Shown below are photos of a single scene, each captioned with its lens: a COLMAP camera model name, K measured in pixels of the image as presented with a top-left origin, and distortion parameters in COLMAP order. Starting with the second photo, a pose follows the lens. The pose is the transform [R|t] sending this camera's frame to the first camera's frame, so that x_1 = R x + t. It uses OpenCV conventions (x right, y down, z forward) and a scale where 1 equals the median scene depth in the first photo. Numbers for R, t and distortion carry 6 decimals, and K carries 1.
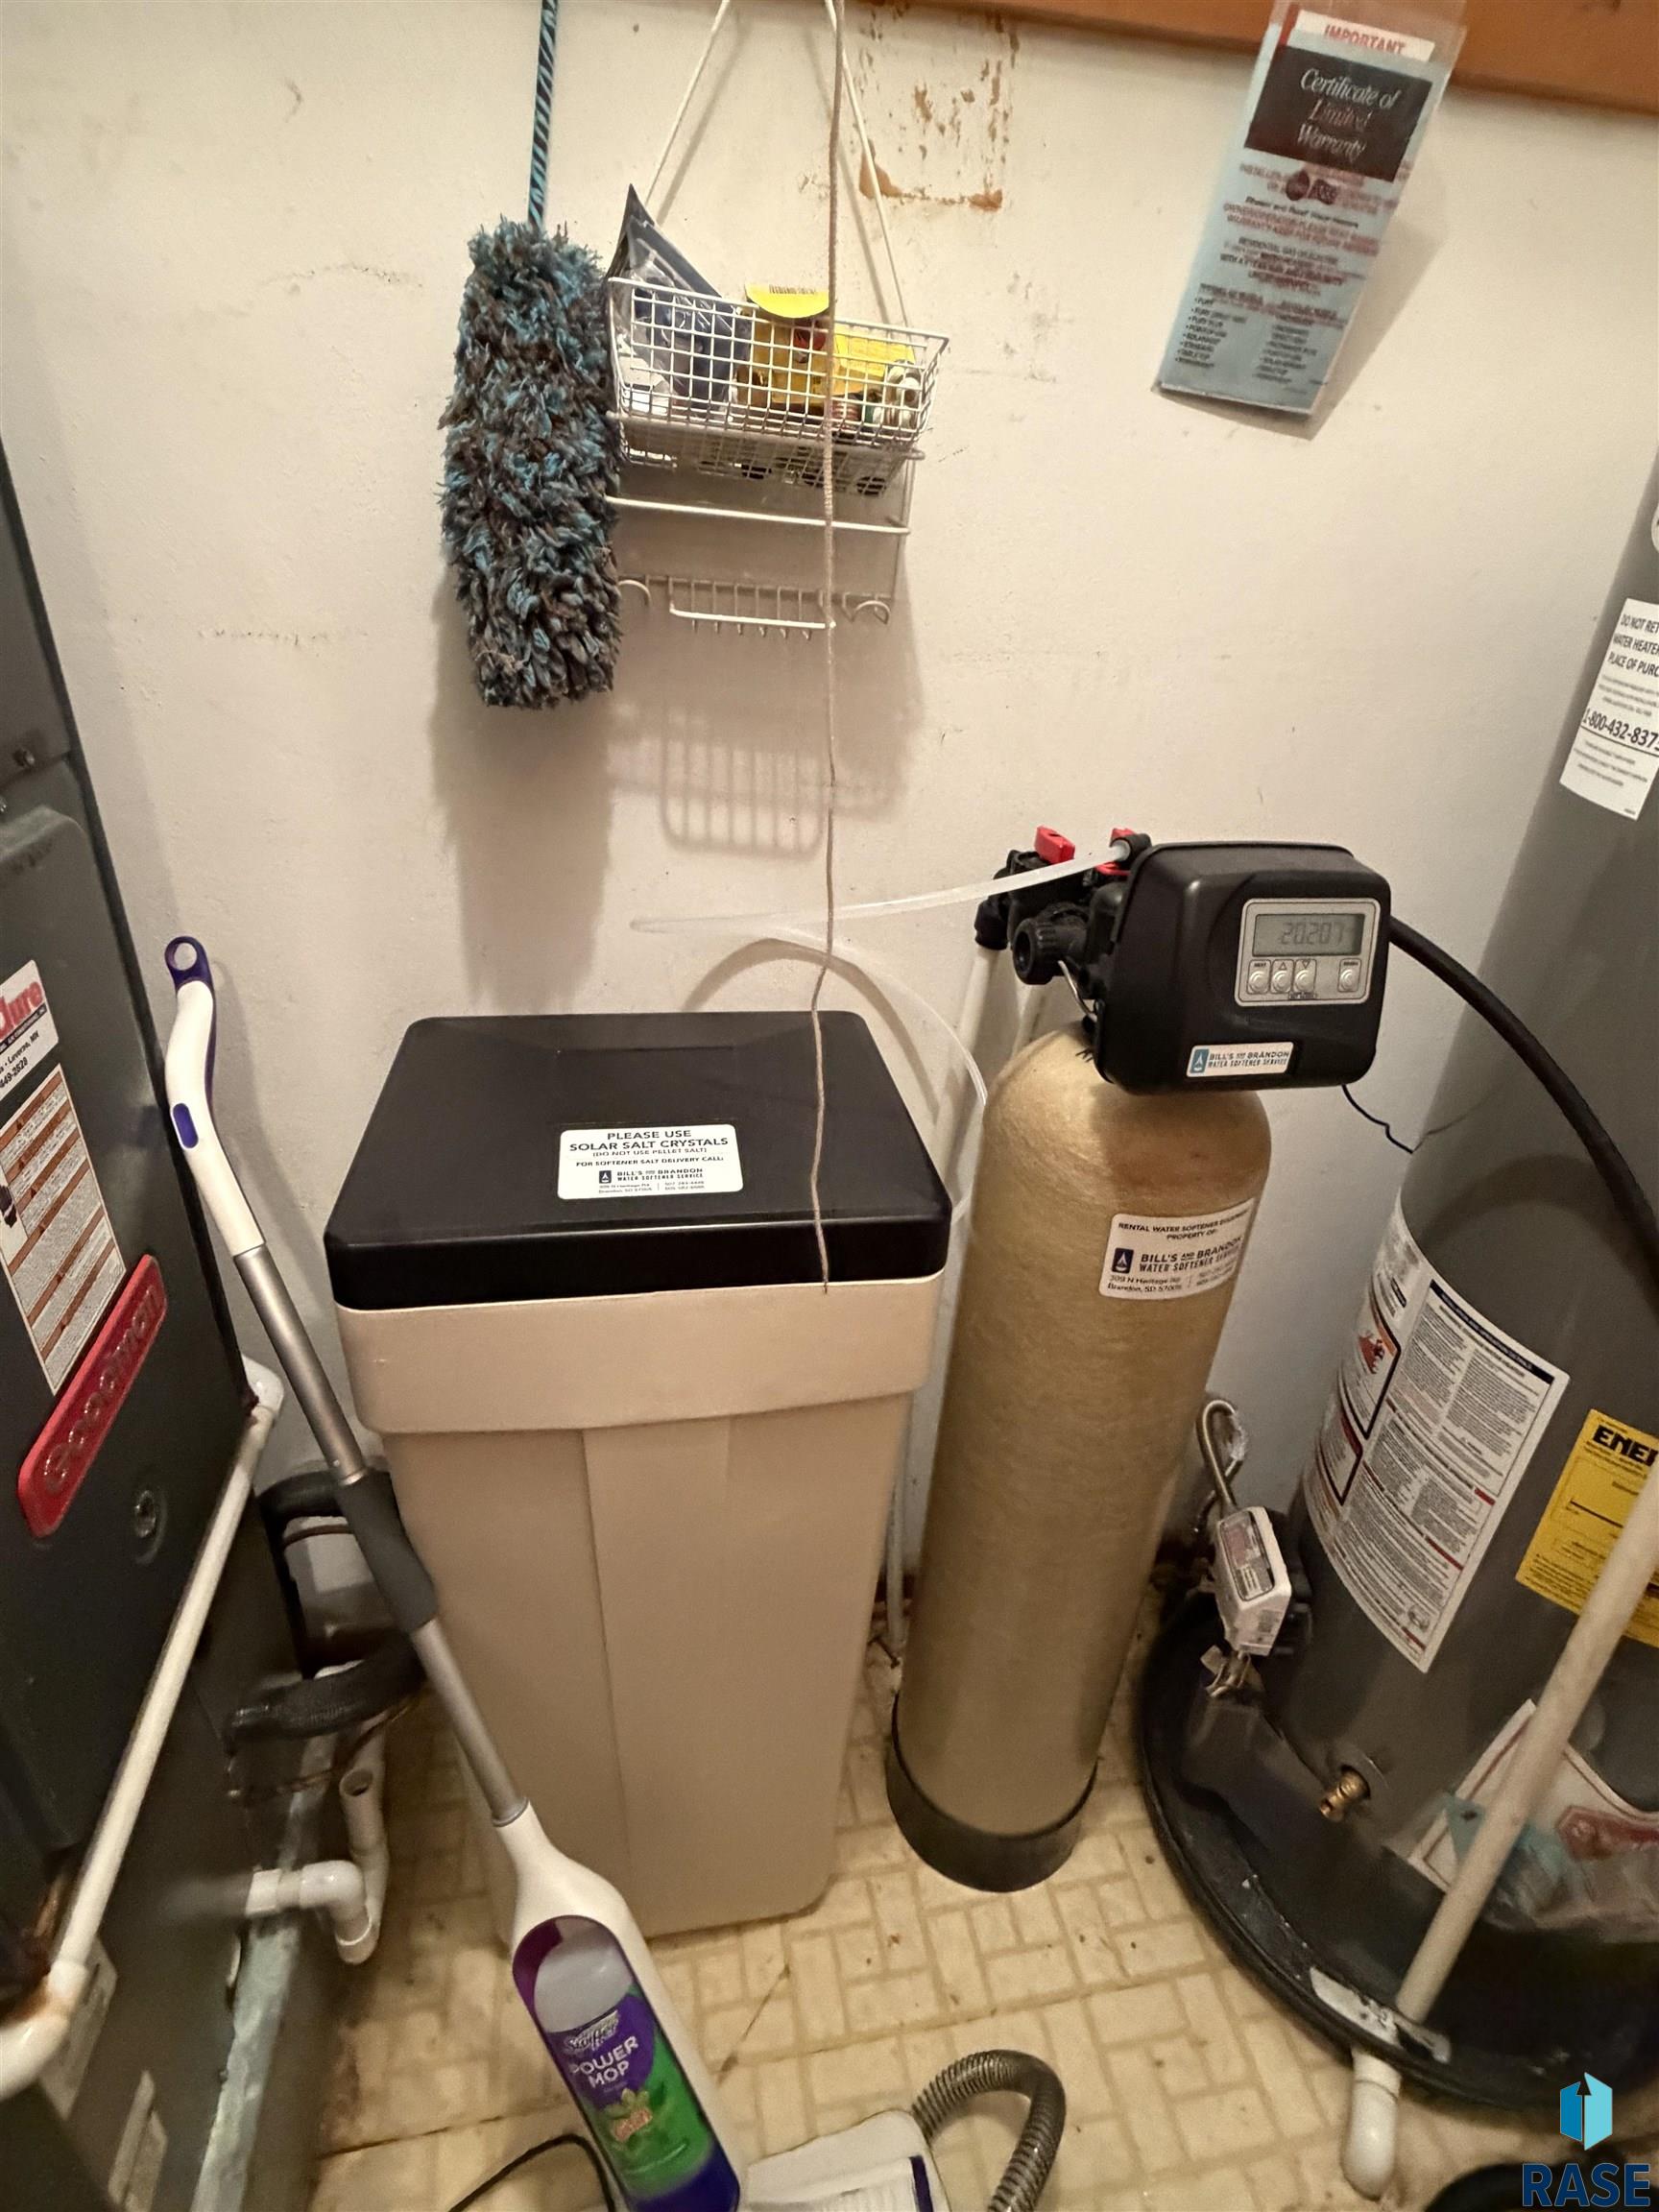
lens RADIAL K [[1093.3, 0, 829.5], [0, 1093.3, 1106.0], [0, 0, 1]] dist [0.002385, -0.001354]
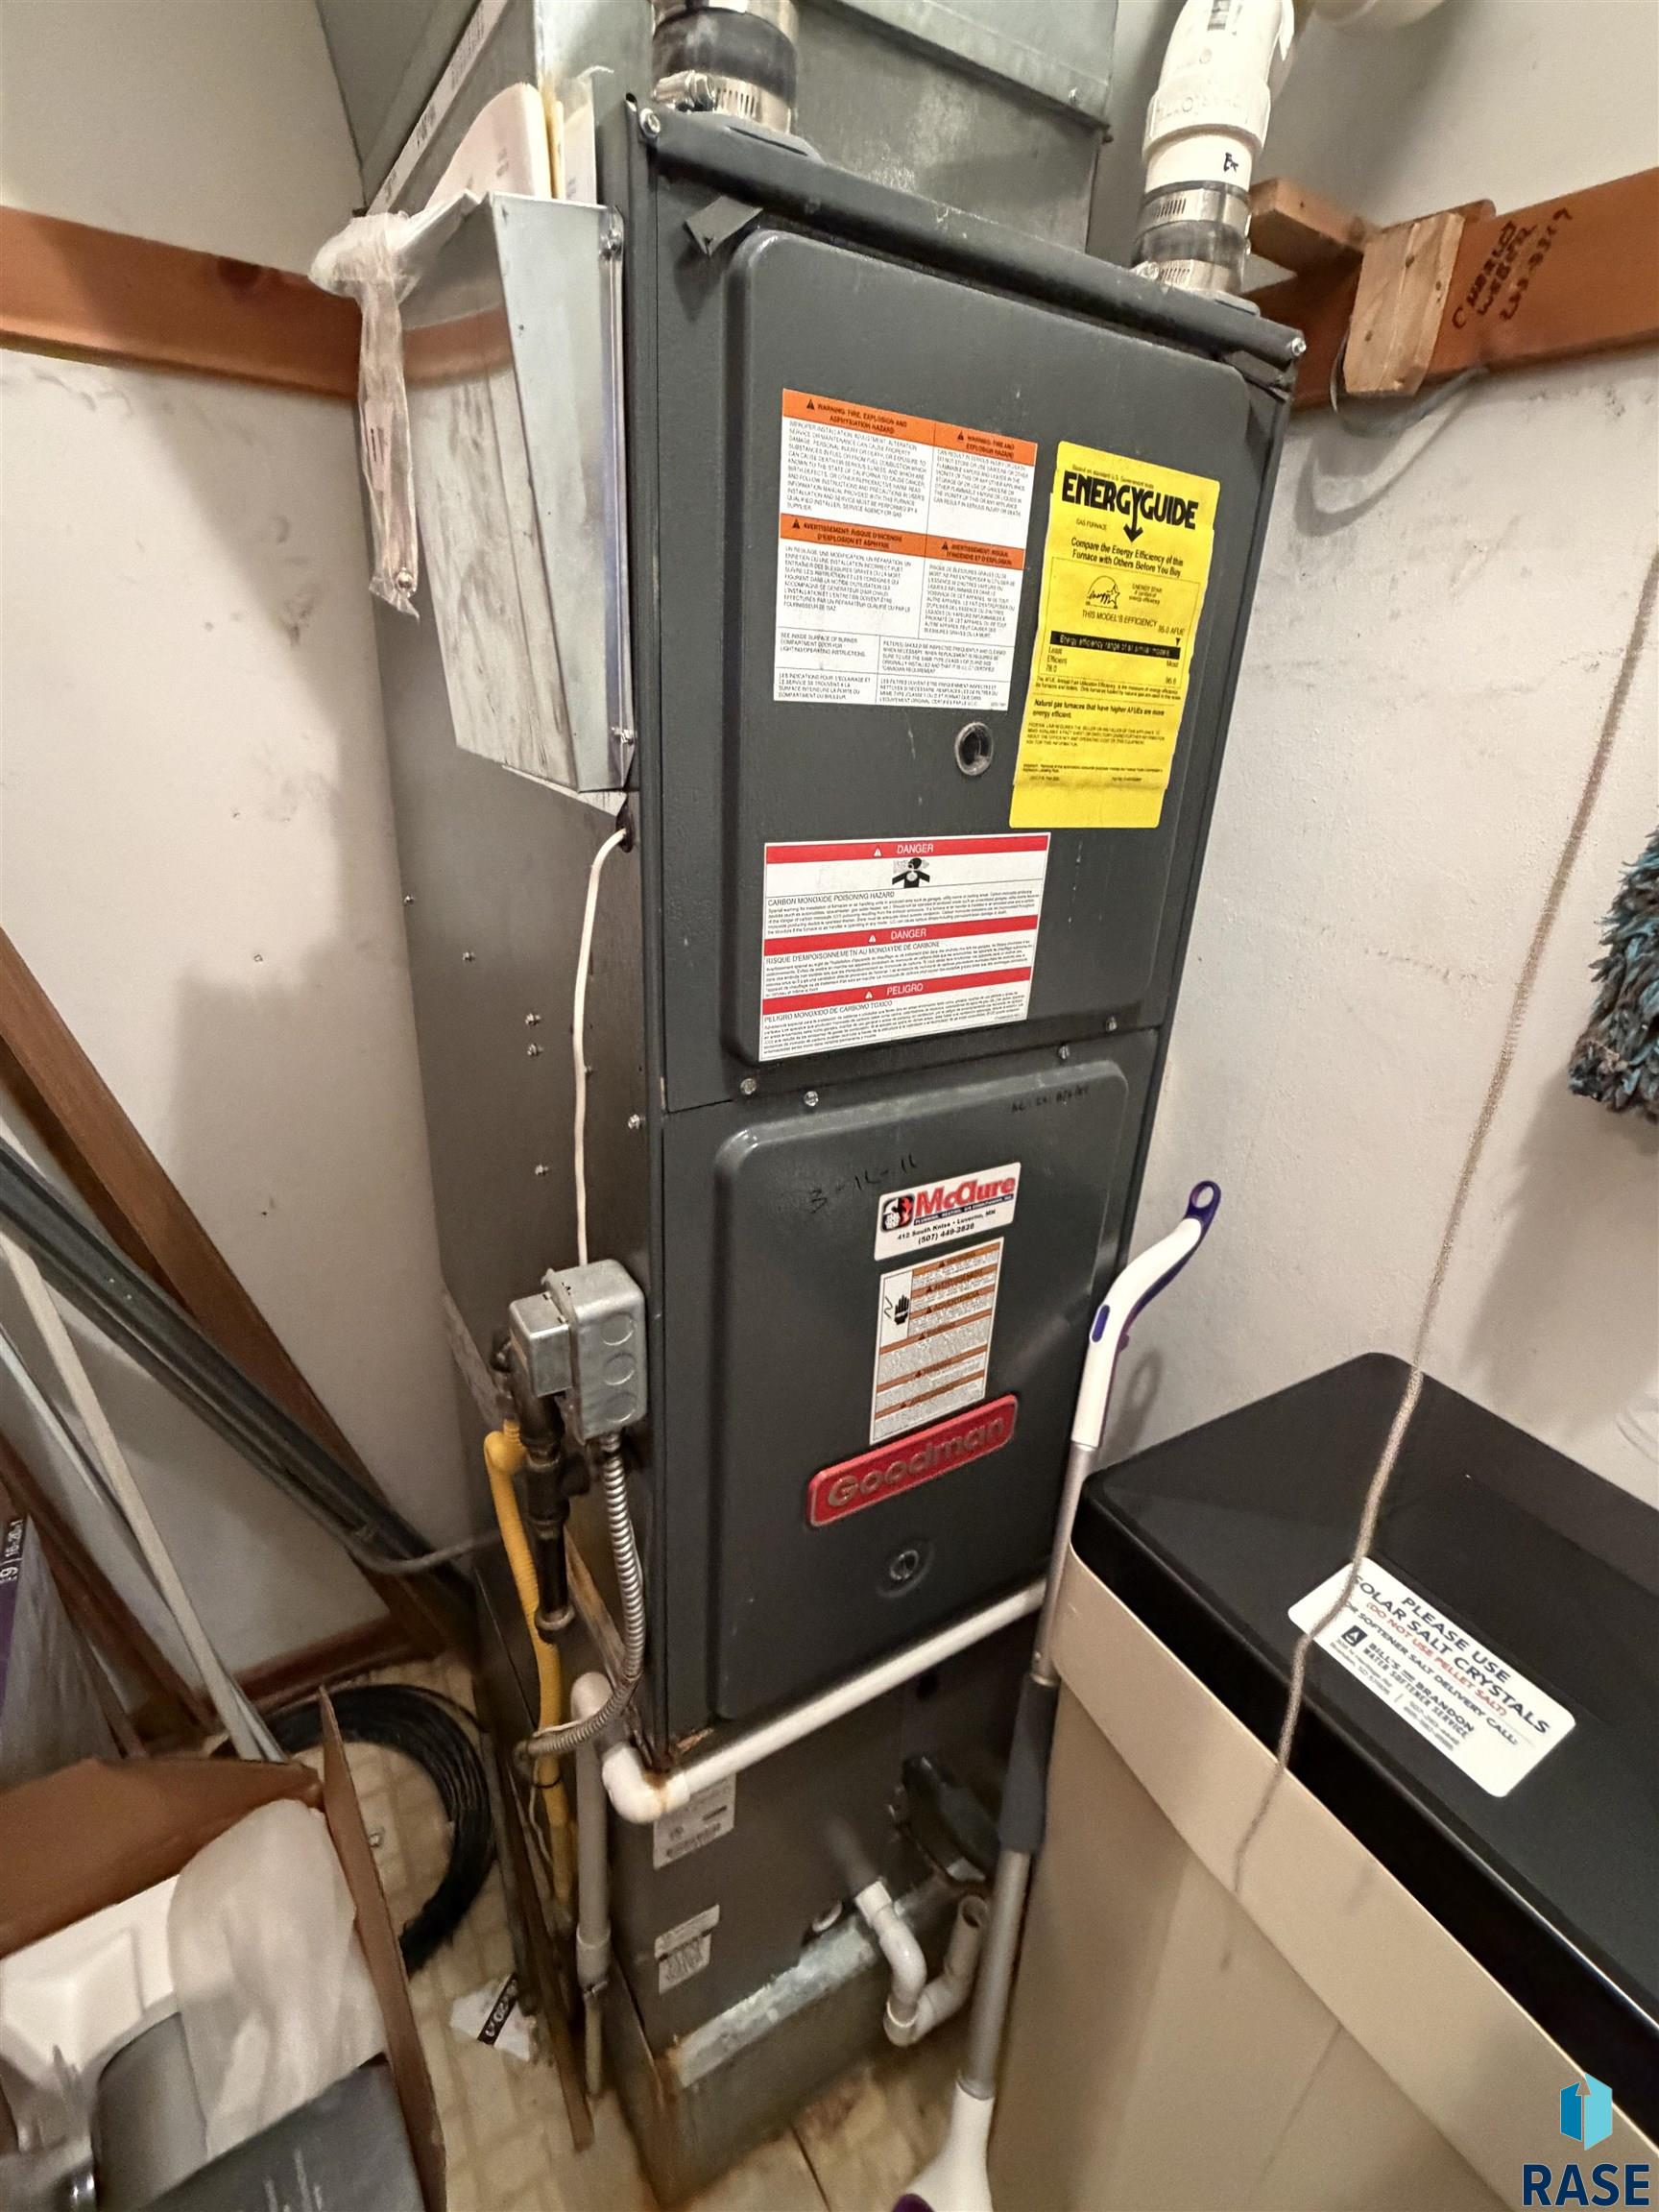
lens RADIAL K [[1033.2, 0, 829.5], [0, 1033.2, 1106.0], [0, 0, 1]] dist [0.000523, -0.000360]
pose [[0.363917, 0.332901, -0.869909, 0.195558], [-0.480580, 0.867142, 0.130797, -0.192273], [0.797877, 0.370462, 0.475554, 0.156403]]
